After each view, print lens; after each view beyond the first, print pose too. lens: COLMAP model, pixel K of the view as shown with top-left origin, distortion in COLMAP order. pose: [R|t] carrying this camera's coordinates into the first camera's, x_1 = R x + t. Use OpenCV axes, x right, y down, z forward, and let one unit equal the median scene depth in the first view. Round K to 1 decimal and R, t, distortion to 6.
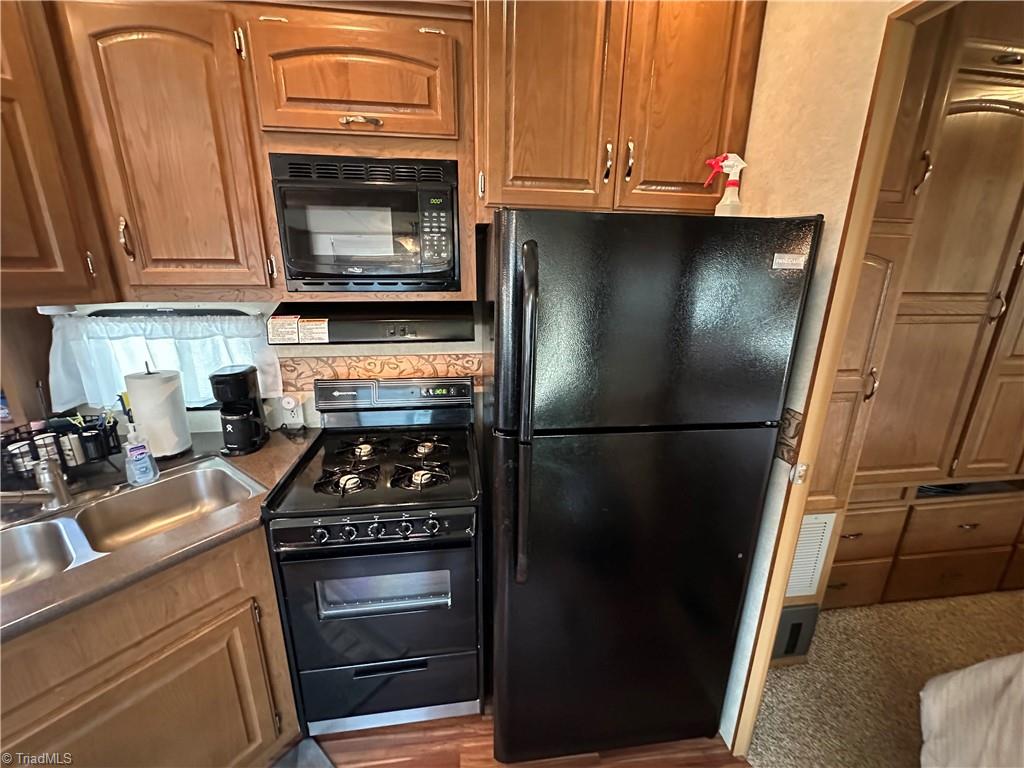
lens RADIAL K [[410.5, 0, 512.6], [0, 410.5, 382.9], [0, 0, 1]] dist [-0.007008, 0.001526]
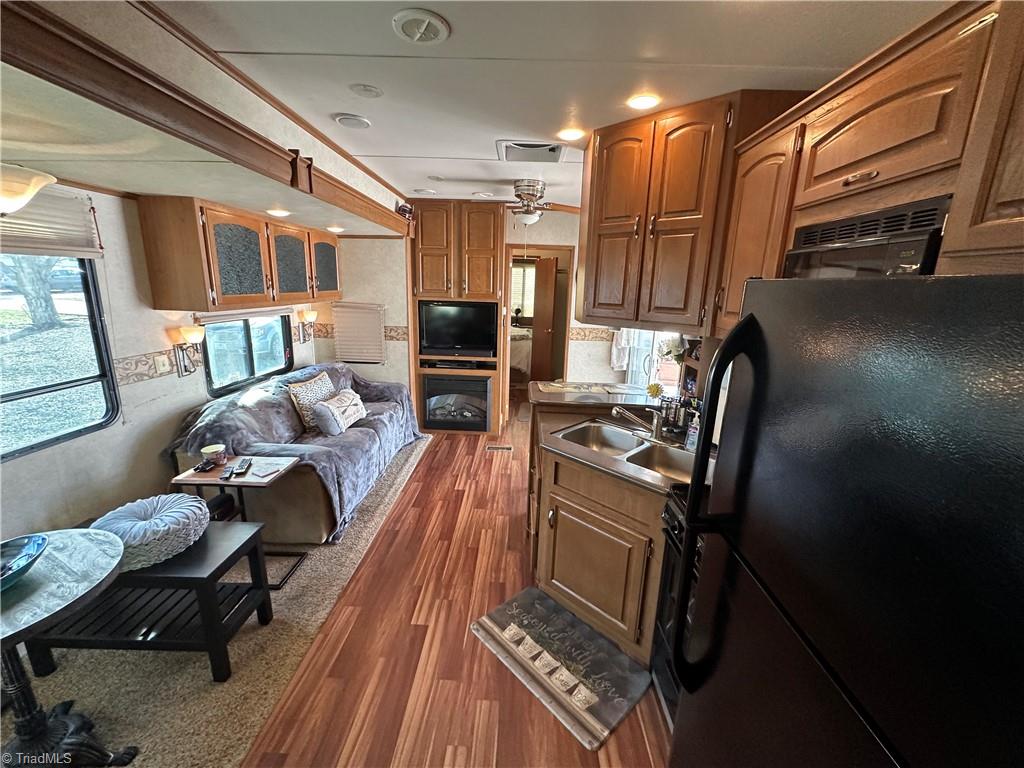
lens RADIAL K [[410.5, 0, 513.8], [0, 410.5, 382.3], [0, 0, 1]] dist [-0.007008, 0.001526]
pose [[-0.156753, 0.208587, -0.965360, 0.706343], [-0.293842, 0.923331, 0.247219, -0.198841], [0.942913, 0.322415, -0.083443, 0.458731]]
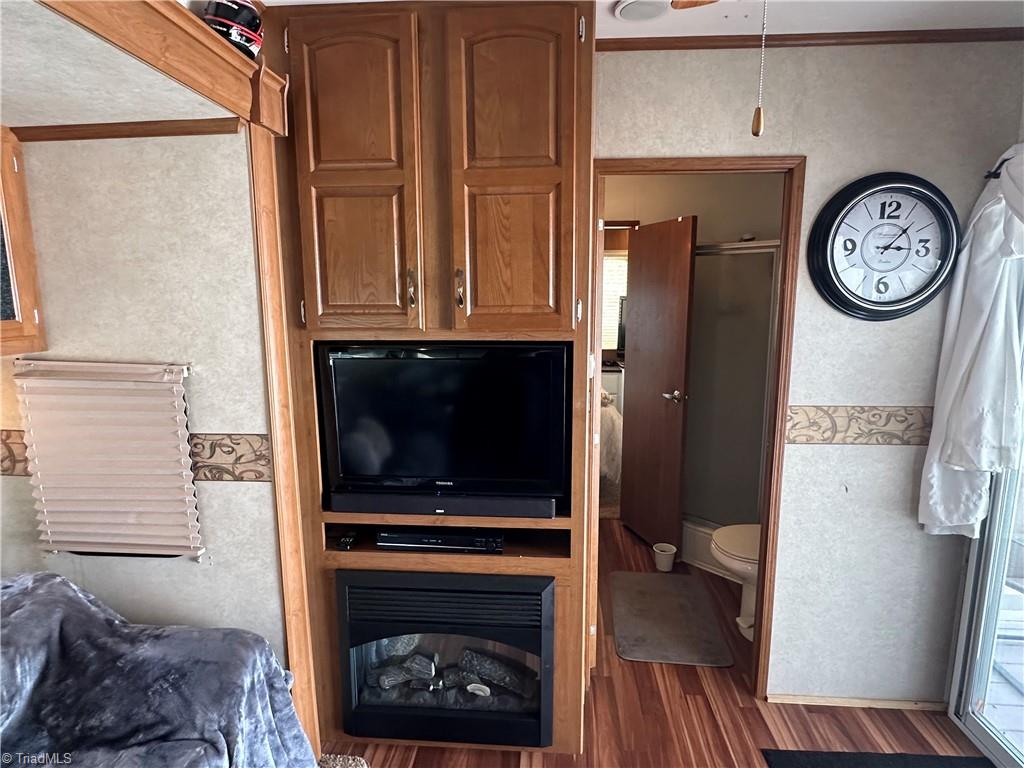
lens RADIAL K [[556.9, 0, 519.0], [0, 556.9, 382.6], [0, 0, 1]] dist [-0.000721, -0.002665]
pose [[-0.200570, 0.139260, -0.969731, -1.378923], [-0.259544, 0.946923, 0.189667, -0.055495], [0.944674, 0.289729, -0.153781, -0.063554]]
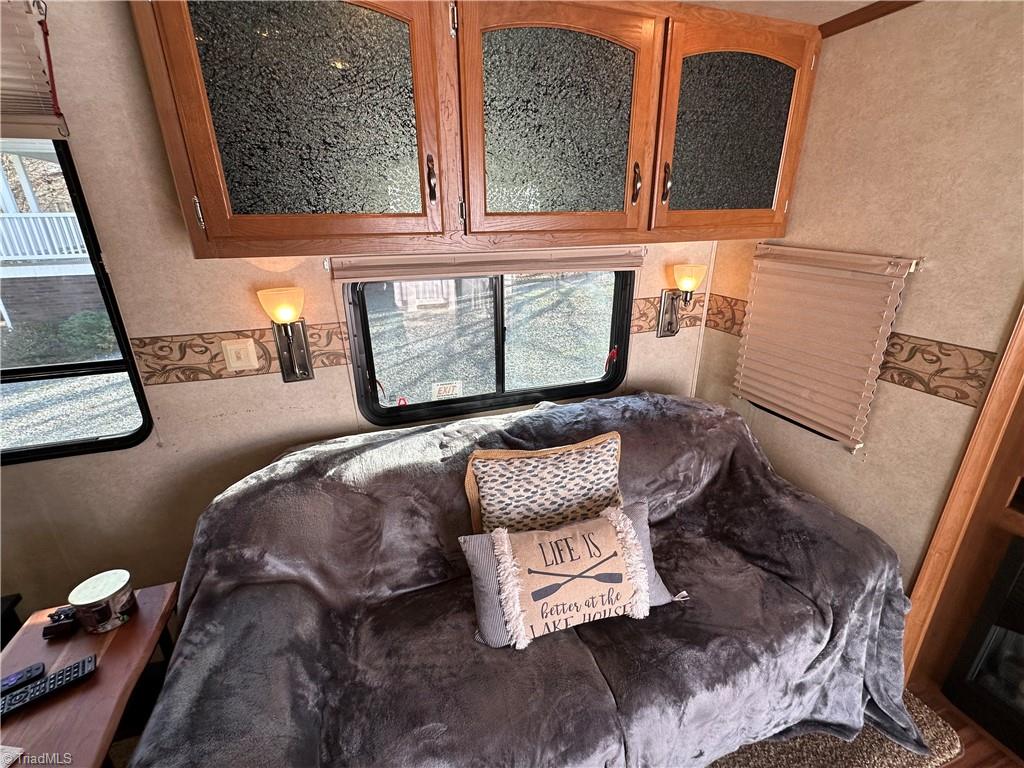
lens RADIAL K [[451.8, 0, 510.7], [0, 451.8, 384.4], [0, 0, 1]] dist [-0.004721, -0.000780]
pose [[-0.977434, 0.066357, -0.200547, -1.400781], [-0.063109, 0.814292, 0.577014, 0.066822], [0.201592, 0.576649, -0.791730, -0.253532]]
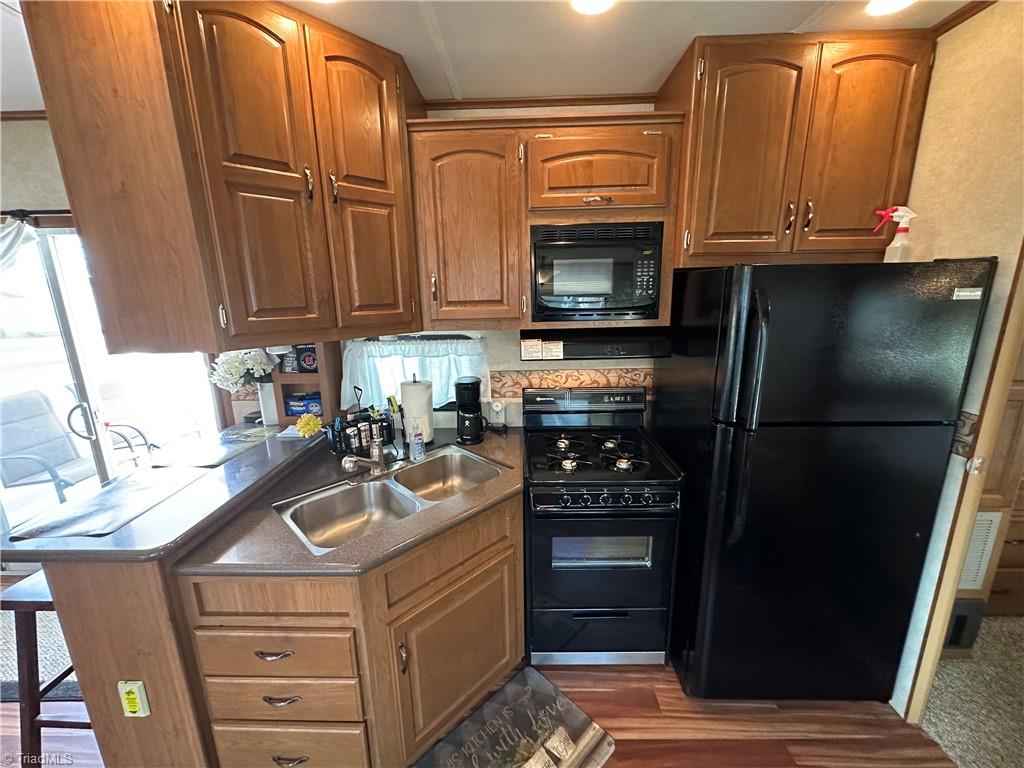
lens RADIAL K [[410.5, 0, 509.9], [0, 410.5, 382.9], [0, 0, 1]] dist [-0.007008, 0.001526]
pose [[0.987710, 0.005058, -0.156218, -0.418861], [-0.012022, 0.998974, -0.043666, 0.043369], [0.155836, 0.045007, 0.986757, -0.366085]]
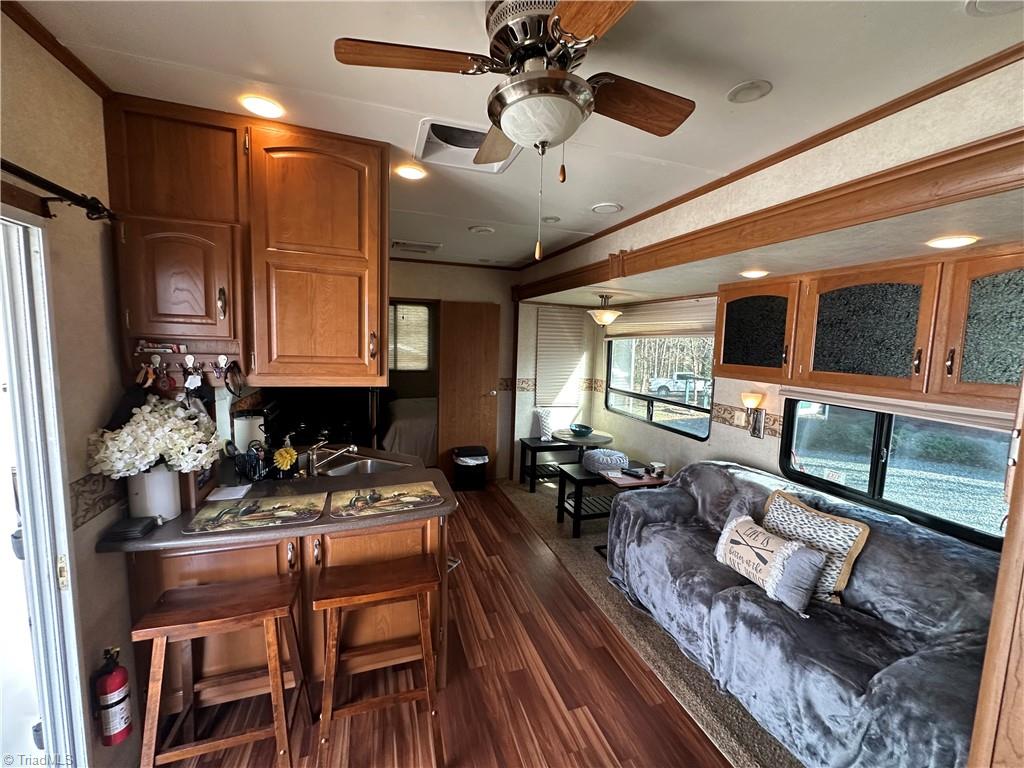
lens RADIAL K [[410.5, 0, 515.2], [0, 410.5, 384.3], [0, 0, 1]] dist [-0.007008, 0.001526]
pose [[-0.193573, -0.128412, 0.972646, -3.062460], [0.229496, 0.957965, 0.172148, -0.213294], [-0.953866, 0.256541, -0.155966, 0.266480]]
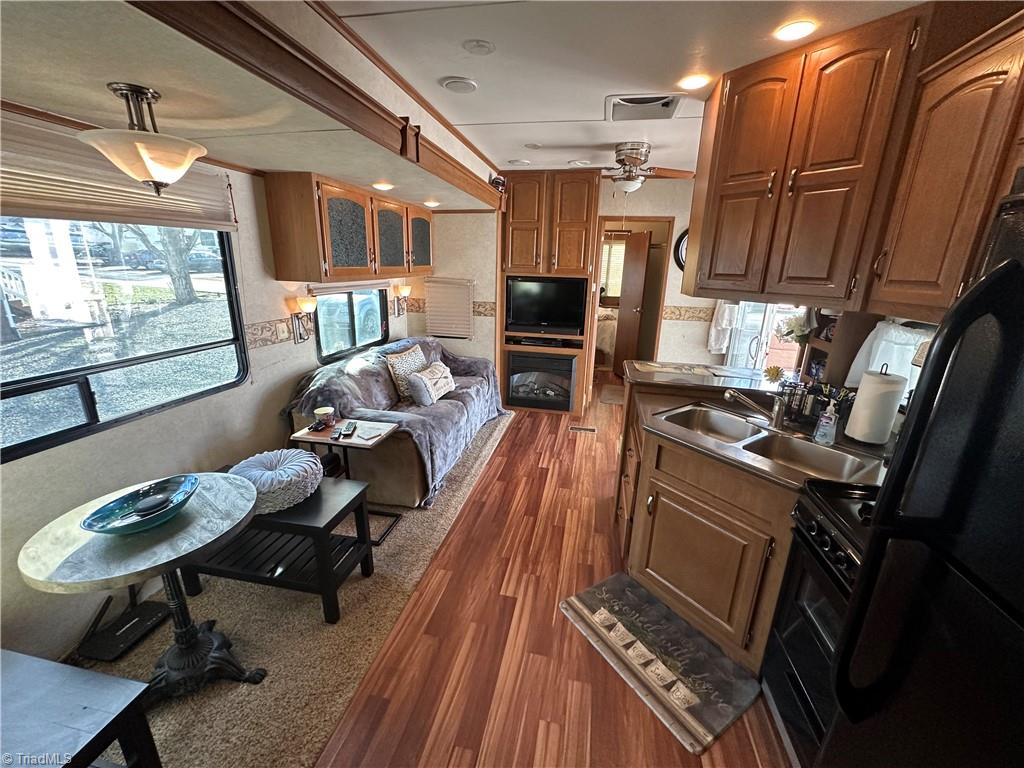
lens RADIAL K [[410.5, 0, 513.5], [0, 410.5, 382.1], [0, 0, 1]] dist [-0.007008, 0.001526]
pose [[-0.332123, 0.239433, -0.912341, 0.676302], [-0.280104, 0.898577, 0.337789, -0.120833], [0.900686, 0.367738, -0.231371, 0.360048]]
